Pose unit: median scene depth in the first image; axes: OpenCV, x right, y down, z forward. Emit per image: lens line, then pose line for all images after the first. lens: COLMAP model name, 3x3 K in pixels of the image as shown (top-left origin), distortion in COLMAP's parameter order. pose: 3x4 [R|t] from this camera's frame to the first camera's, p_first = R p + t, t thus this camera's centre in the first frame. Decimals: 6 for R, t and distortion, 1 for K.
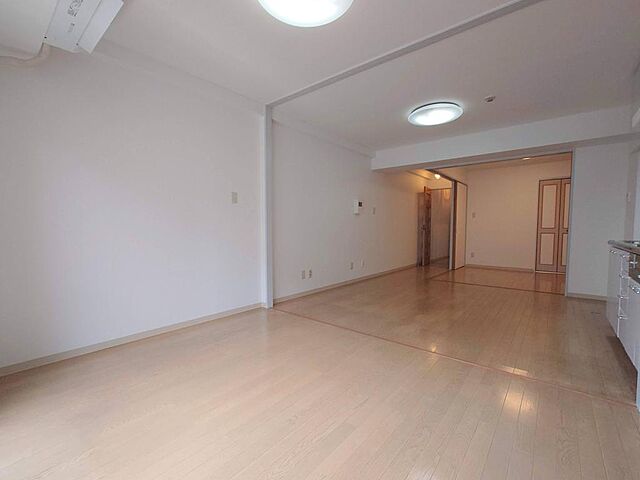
lens RADIAL K [[260.5, 0, 320.0], [0, 260.5, 240.0], [0, 0, 1]] dist [-0.022154, -0.000035]
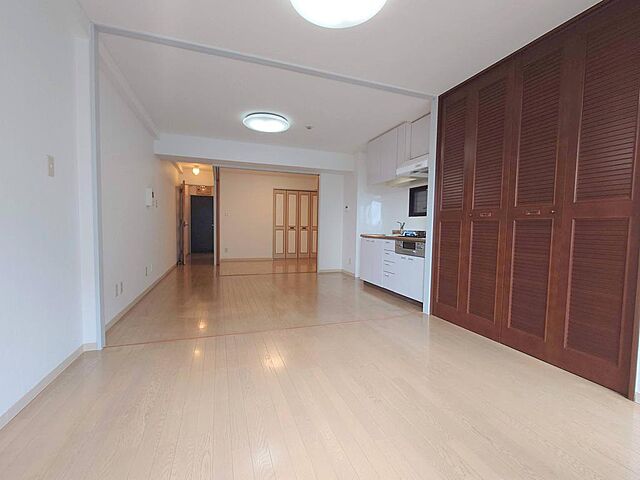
lens RADIAL K [[263.3, 0, 320.0], [0, 263.3, 240.0], [0, 0, 1]] dist [-0.000600, -0.000057]
pose [[0.568345, -0.032103, 0.822164, -0.247861], [0.021302, 0.999478, 0.024301, -0.005349], [-0.822514, 0.003702, 0.568732, 0.115505]]
